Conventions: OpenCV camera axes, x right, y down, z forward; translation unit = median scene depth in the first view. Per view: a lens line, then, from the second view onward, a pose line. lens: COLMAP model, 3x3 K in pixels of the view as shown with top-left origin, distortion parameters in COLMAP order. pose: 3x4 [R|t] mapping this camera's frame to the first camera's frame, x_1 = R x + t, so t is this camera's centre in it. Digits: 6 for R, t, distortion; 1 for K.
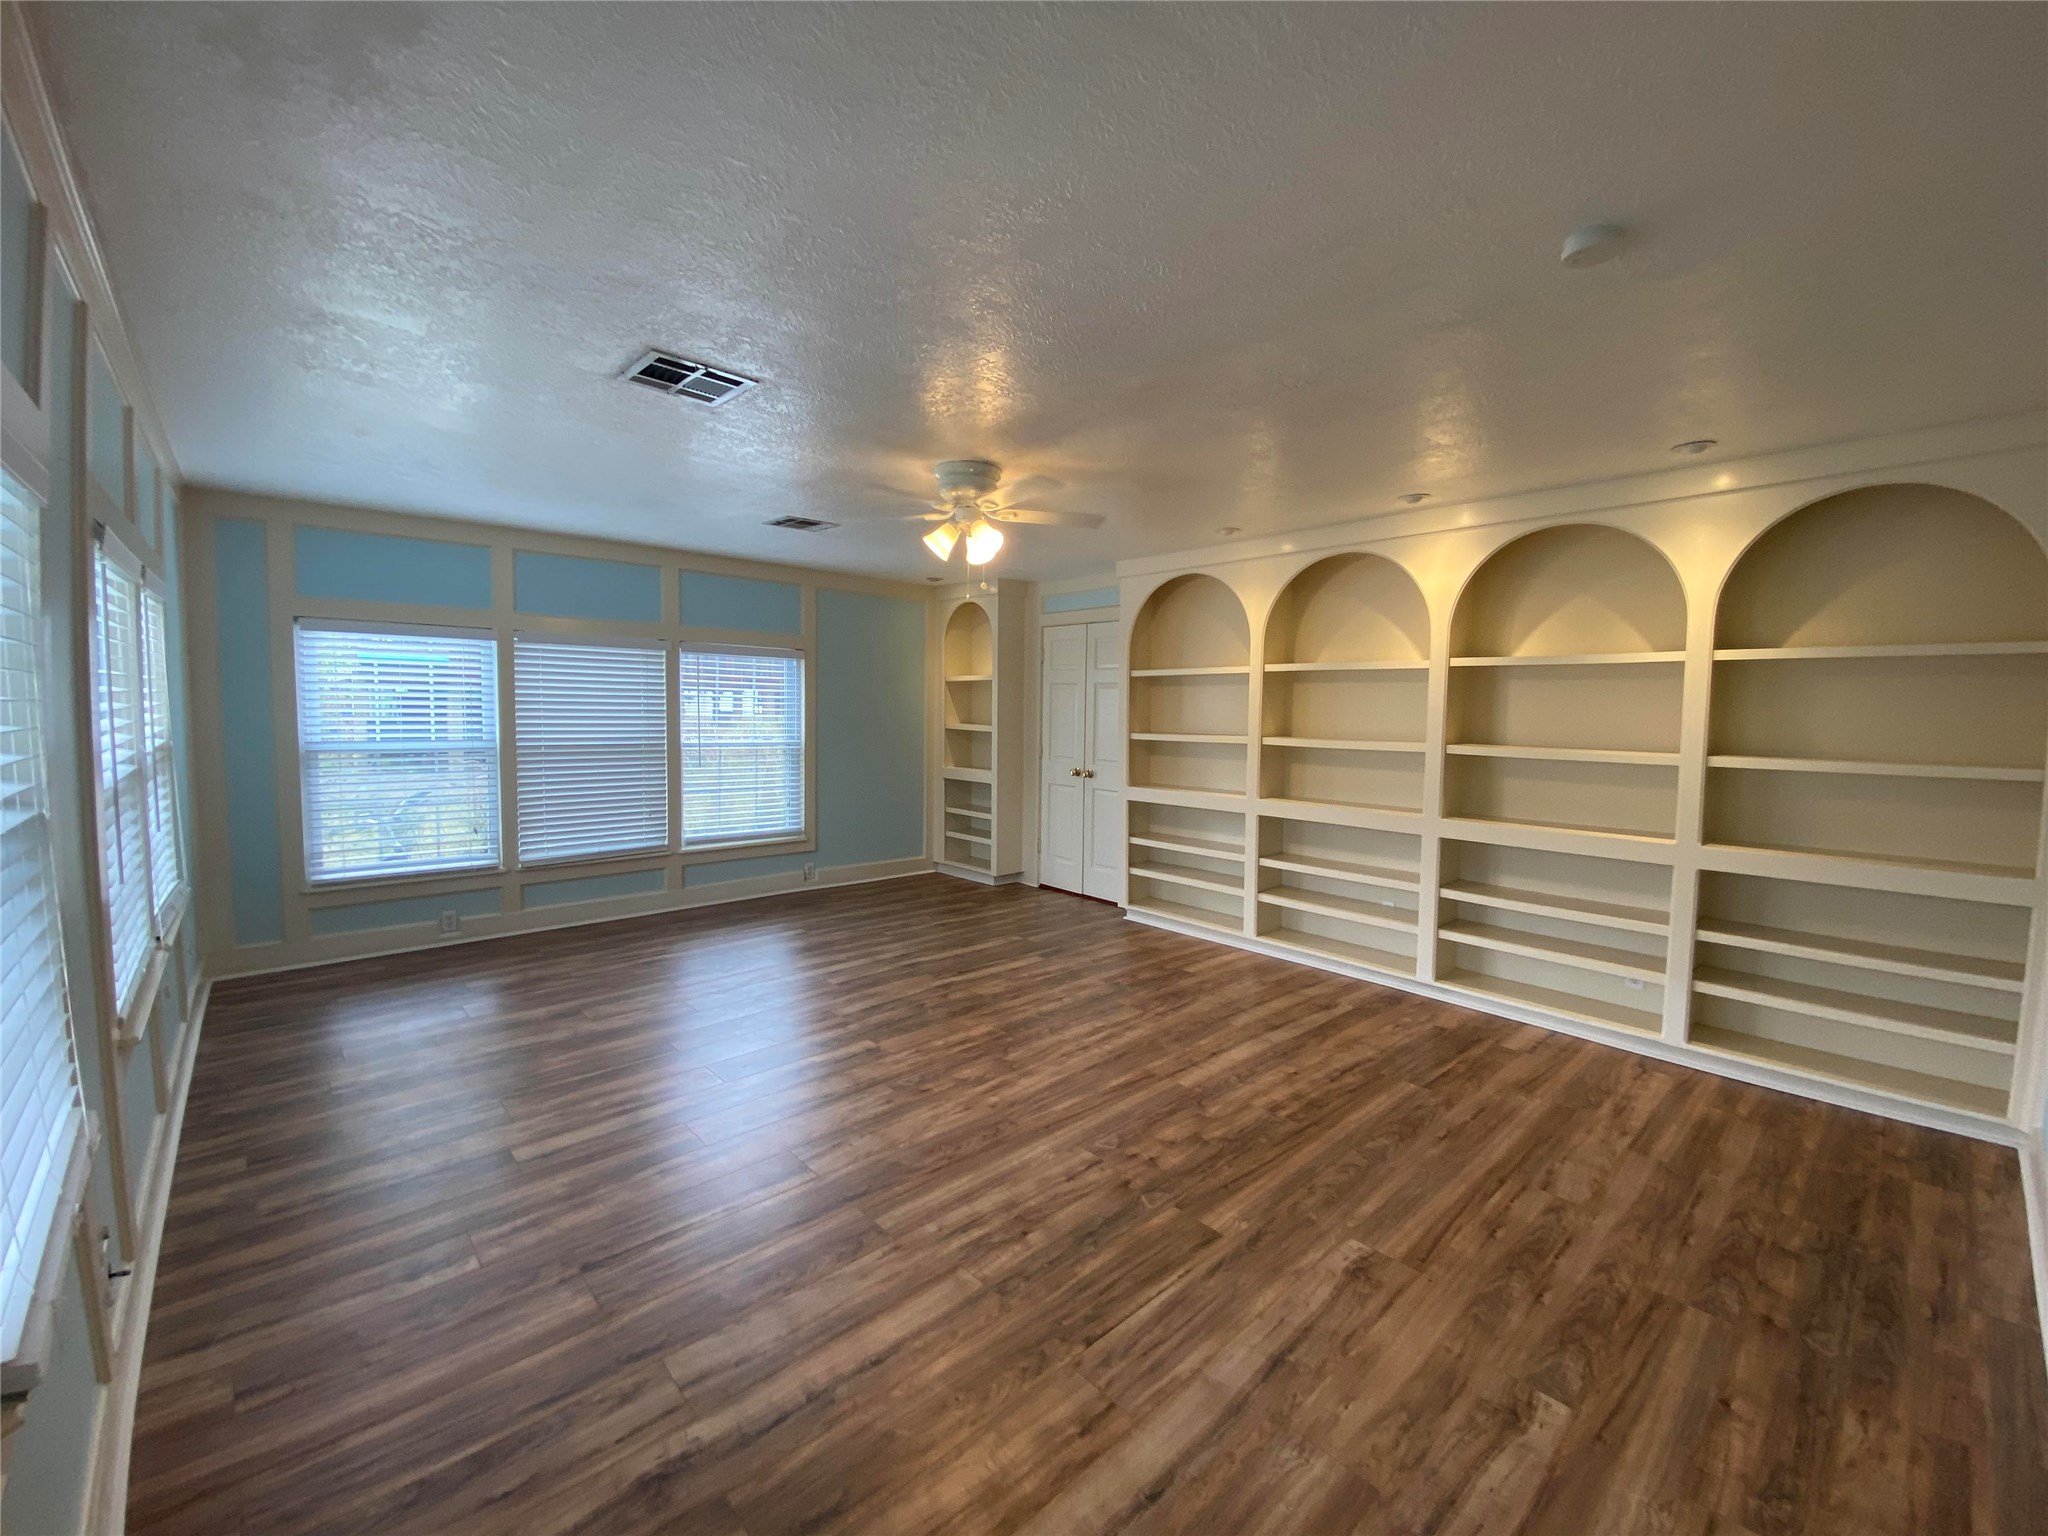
lens RADIAL K [[819.6, 0, 1019.4], [0, 819.6, 762.7], [0, 0, 1]] dist [0.006580, -0.016230]
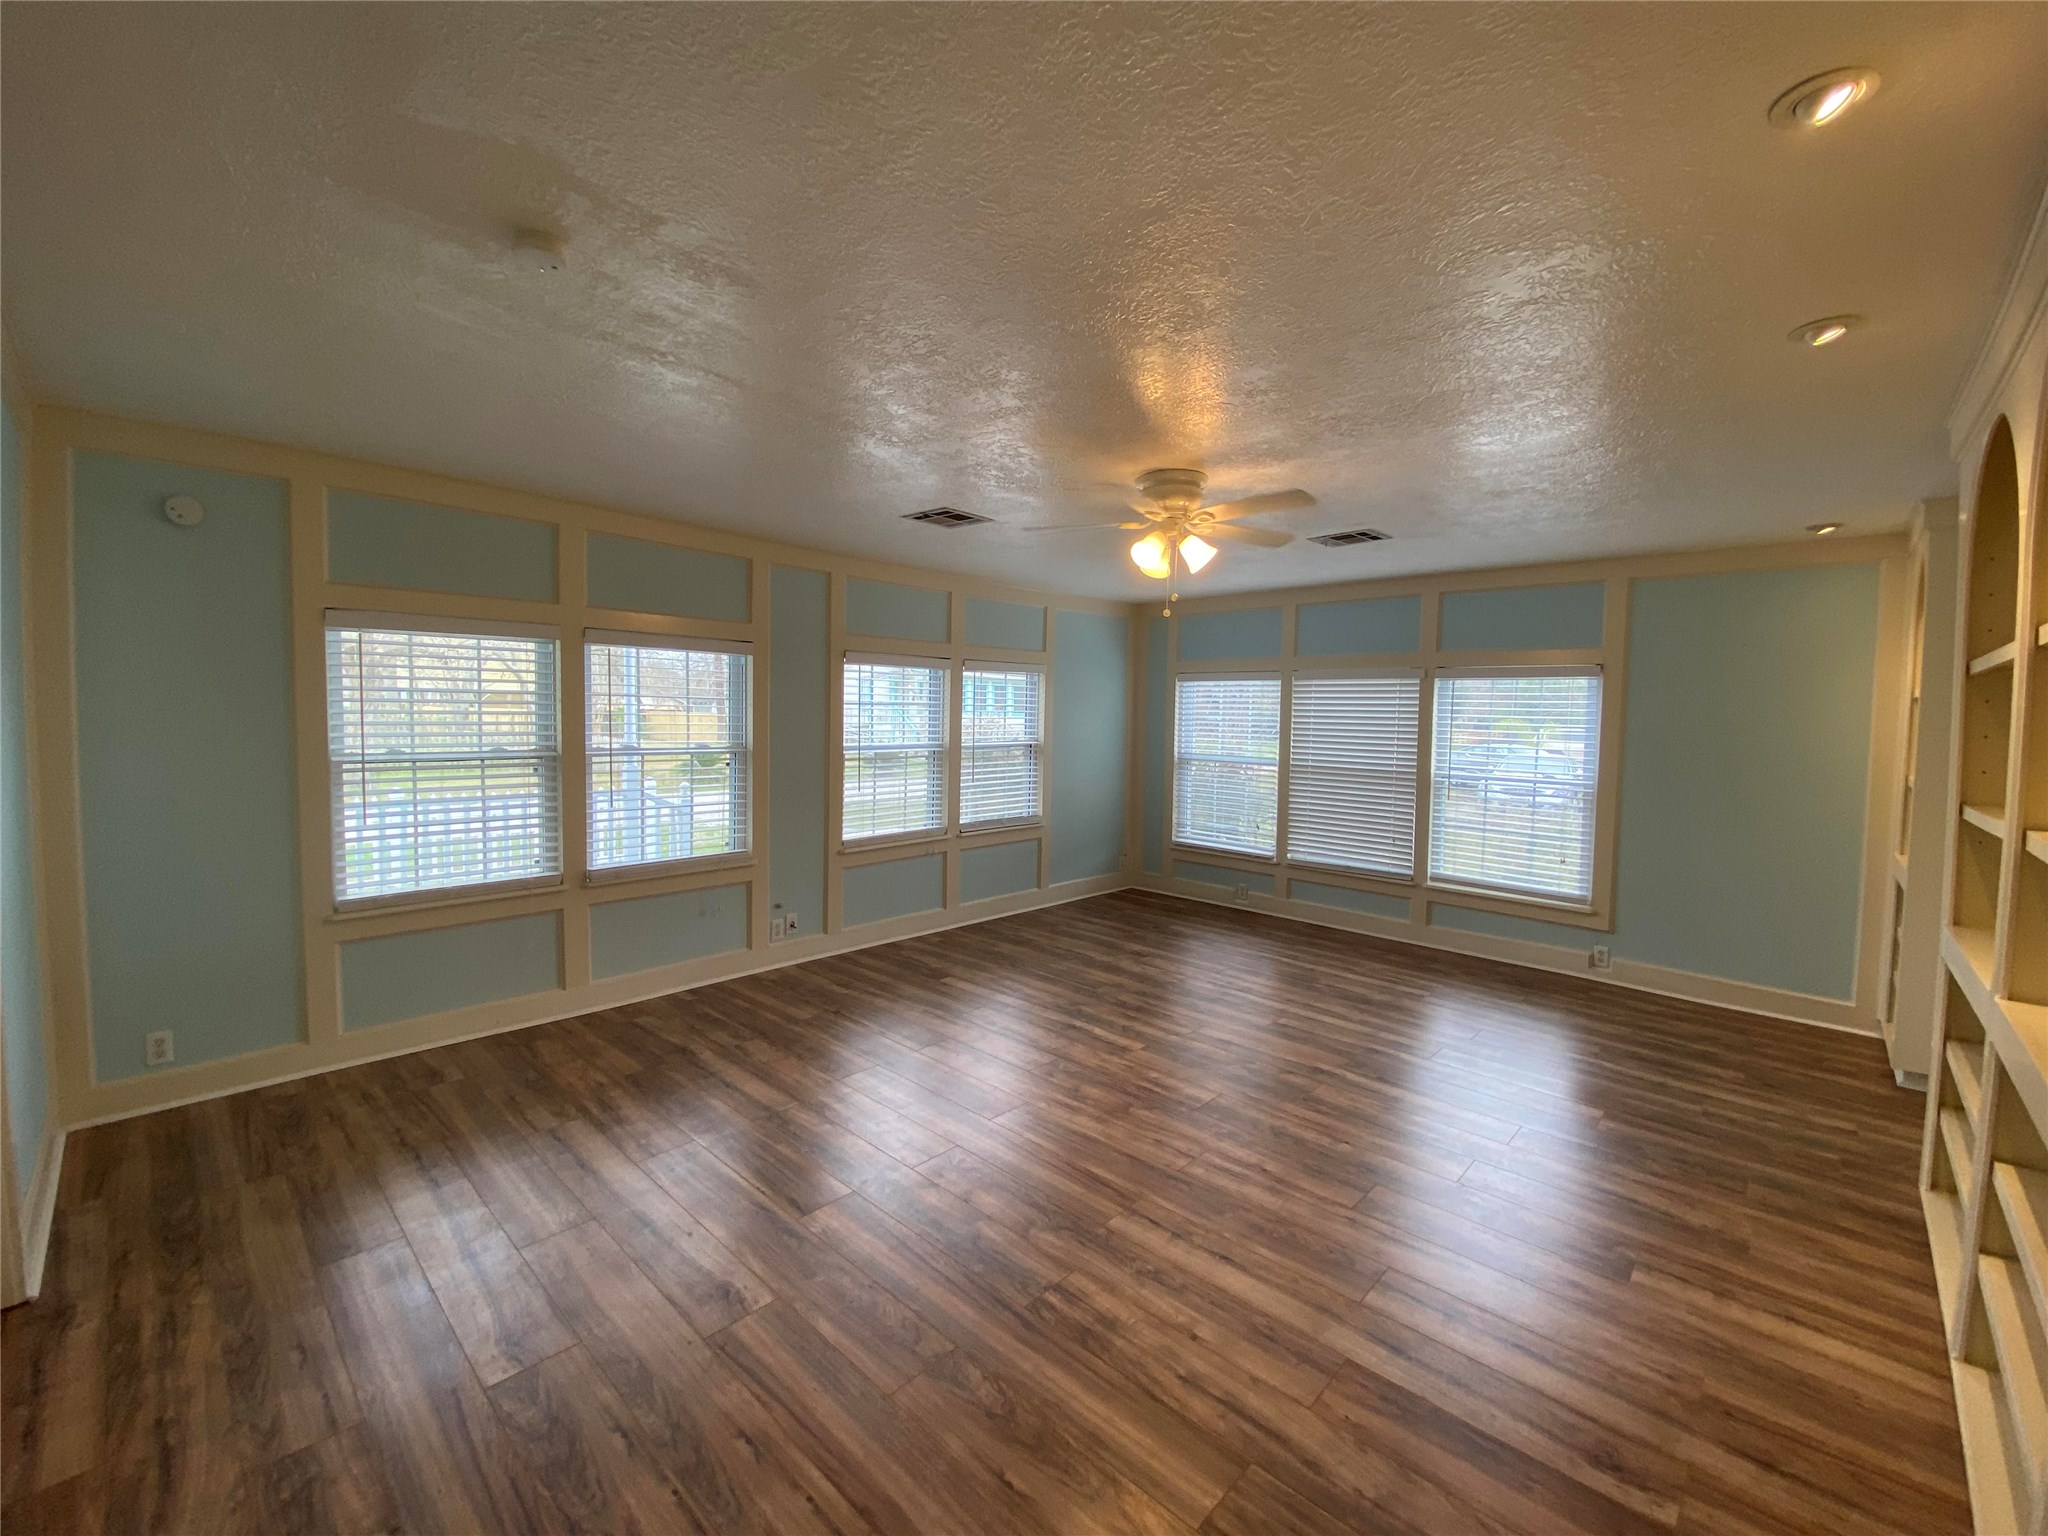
lens RADIAL K [[819.6, 0, 1019.4], [0, 819.6, 762.7], [0, 0, 1]] dist [0.006580, -0.016230]
pose [[0.092298, 0.049376, -0.994506, 0.813761], [-0.095912, 0.994566, 0.040478, -0.046431], [0.991101, 0.091650, 0.096532, 0.702865]]
